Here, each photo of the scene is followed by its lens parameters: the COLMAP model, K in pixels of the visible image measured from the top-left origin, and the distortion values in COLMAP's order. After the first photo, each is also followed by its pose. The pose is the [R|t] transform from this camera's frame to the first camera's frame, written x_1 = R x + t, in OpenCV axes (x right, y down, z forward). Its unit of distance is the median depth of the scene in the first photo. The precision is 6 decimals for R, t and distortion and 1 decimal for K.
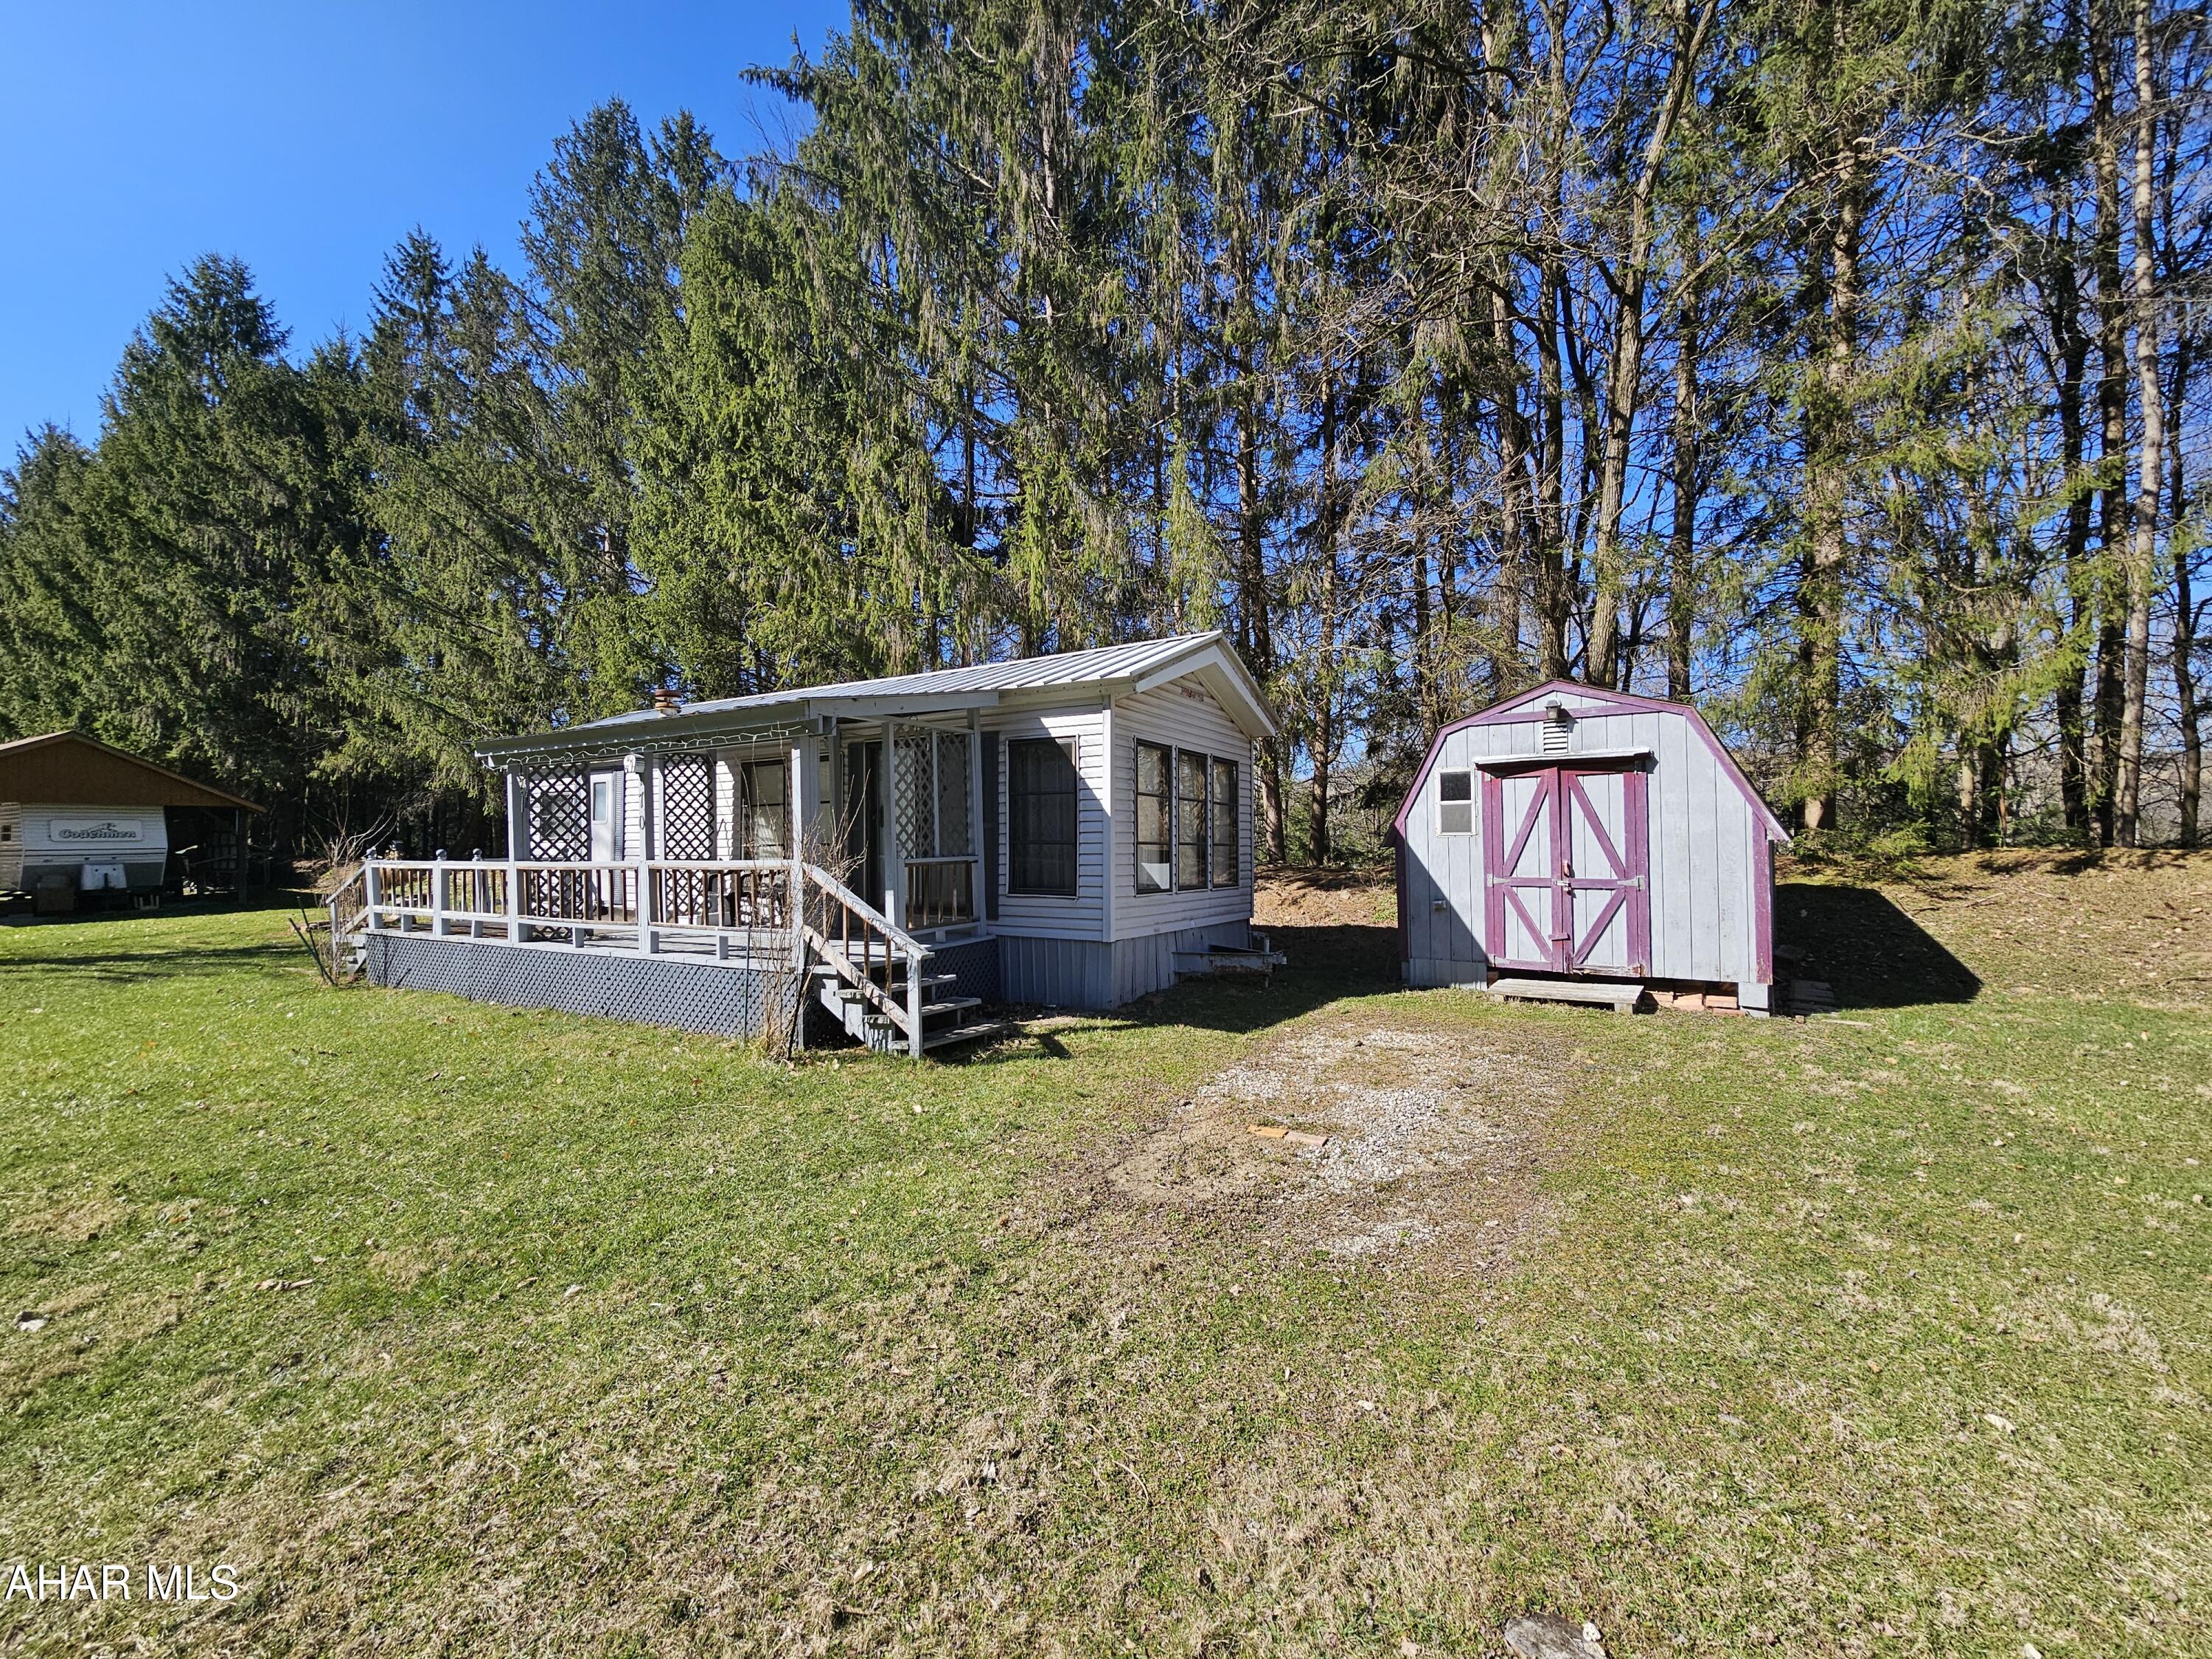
lens RADIAL K [[905.4, 0, 1092.5], [0, 905.4, 840.2], [0, 0, 1]] dist [-0.002779, -0.000012]
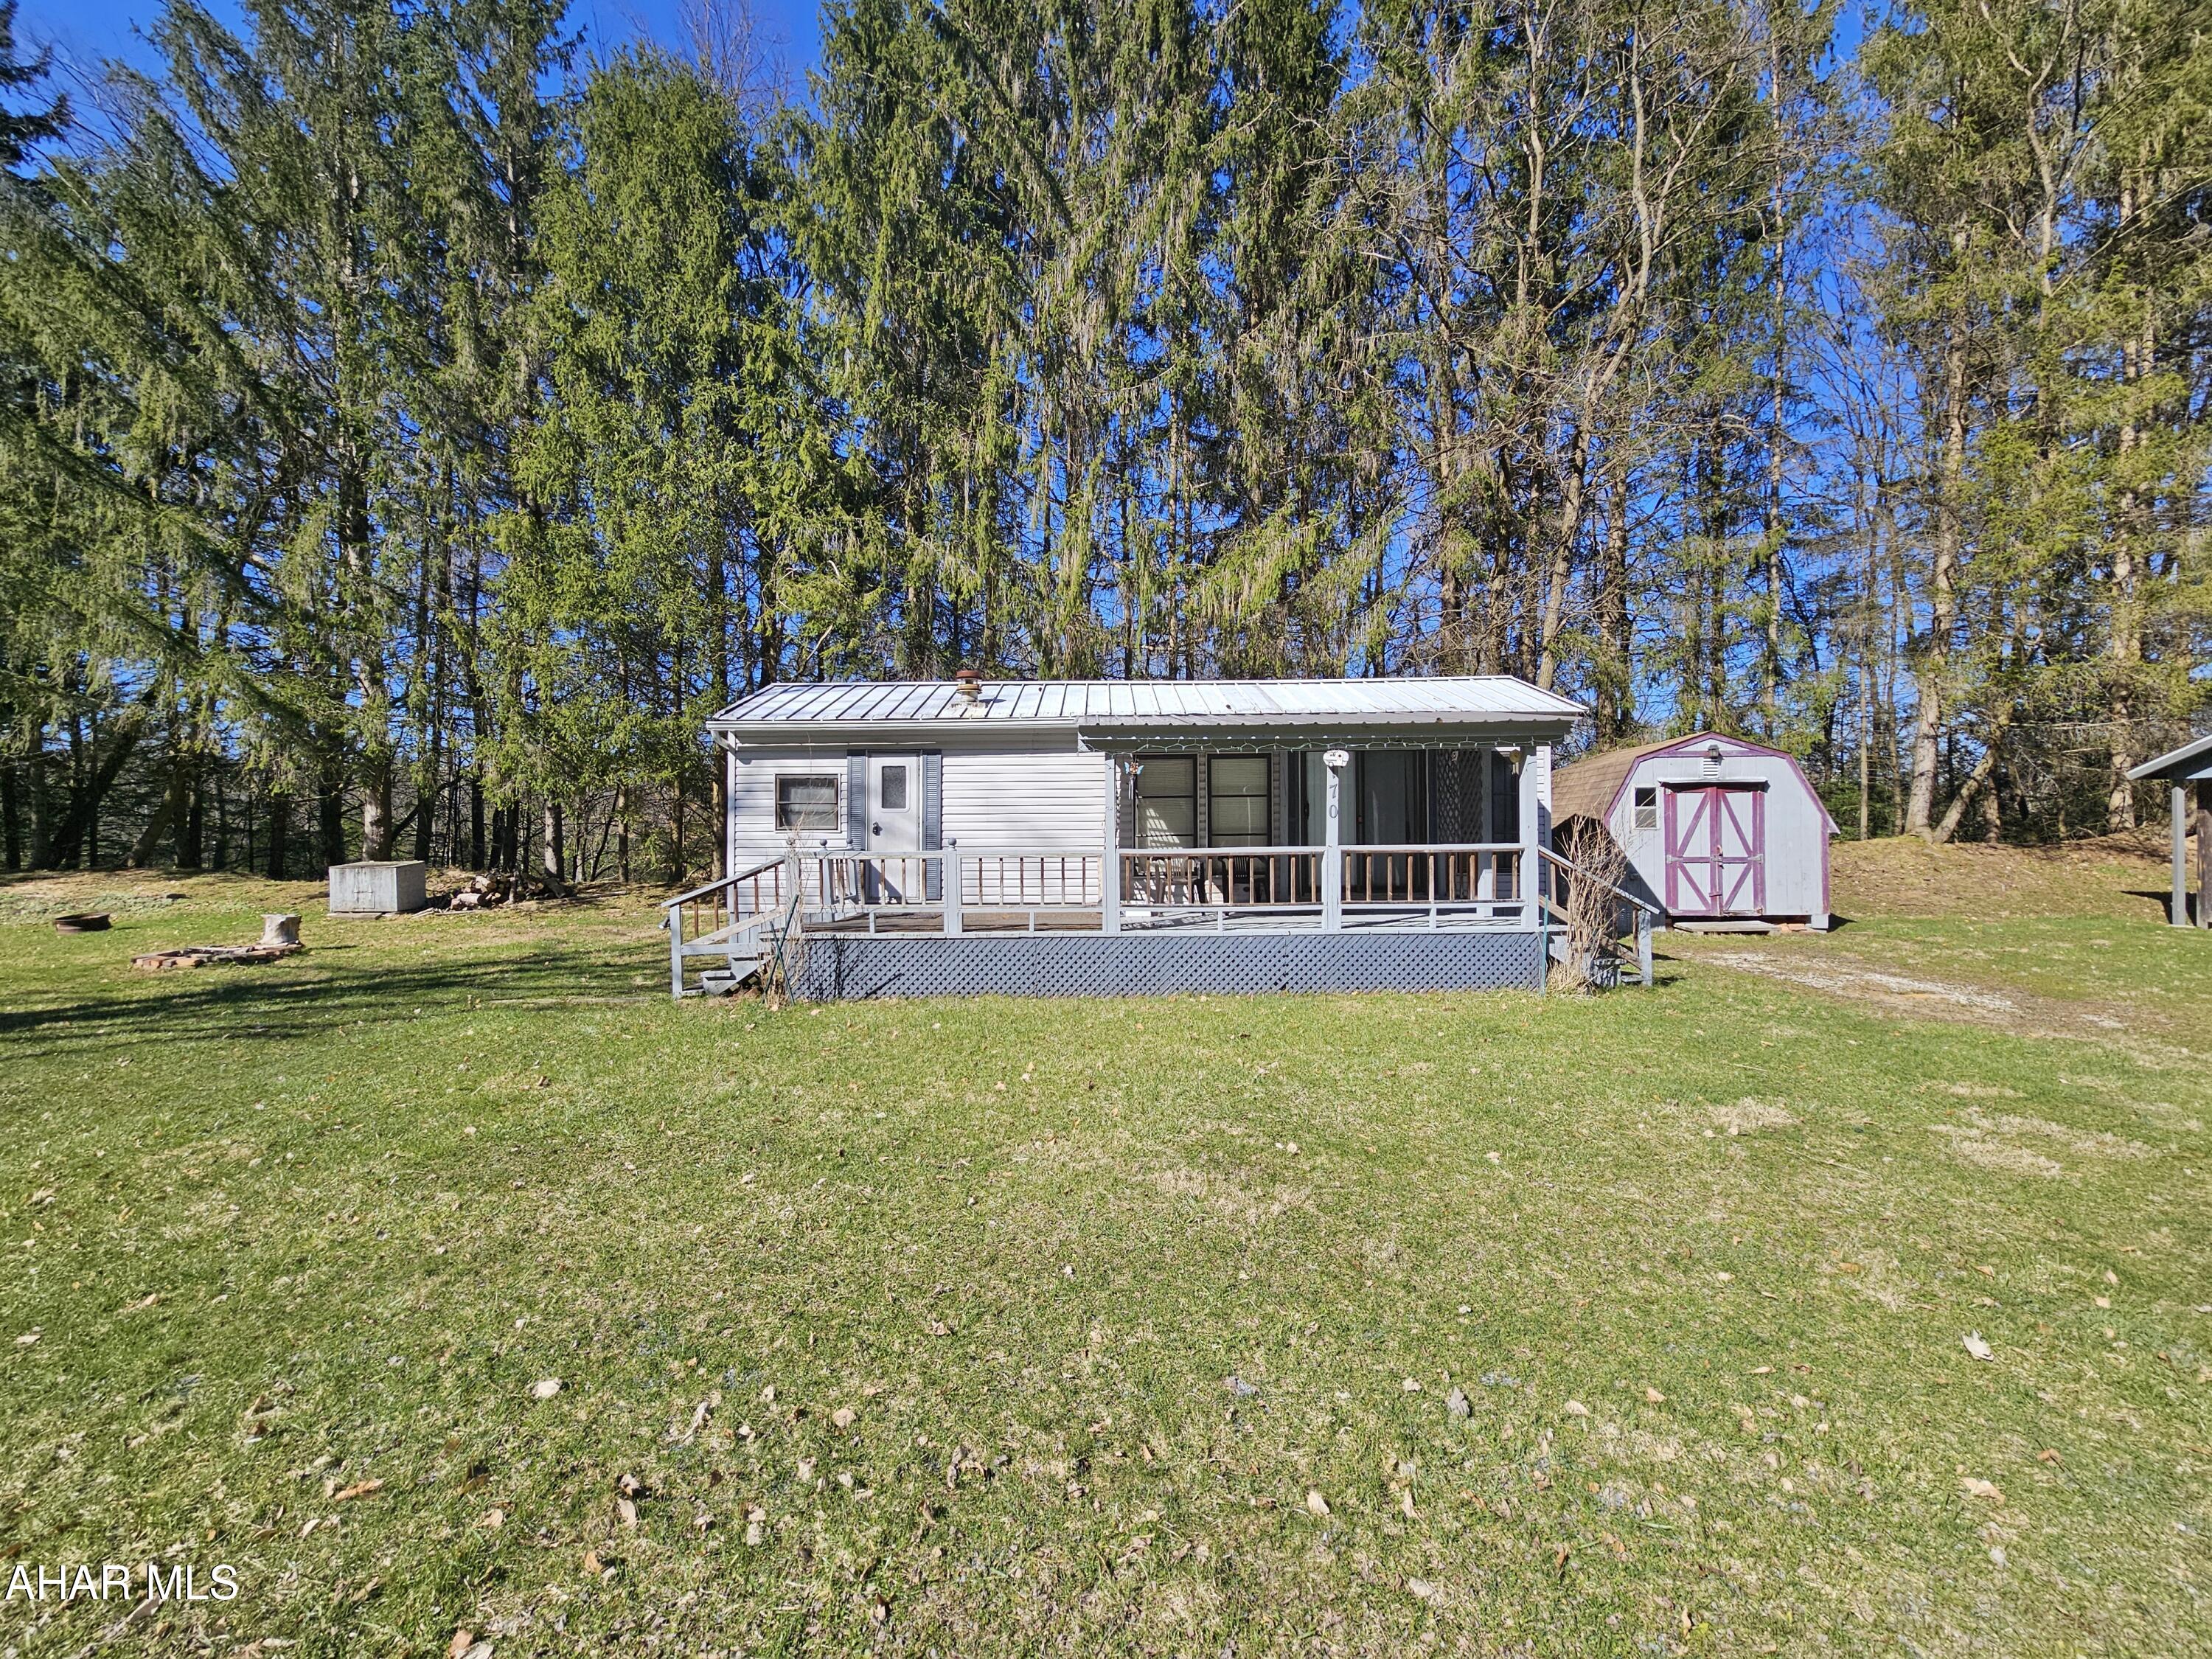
lens RADIAL K [[905.4, 0, 1105.6], [0, 905.4, 832.9], [0, 0, 1]] dist [-0.002779, -0.000012]
pose [[0.865513, 0.004284, 0.500868, -1.179415], [-0.000275, 0.999967, -0.008077, 0.013320], [-0.500886, 0.006853, 0.865486, 0.156806]]
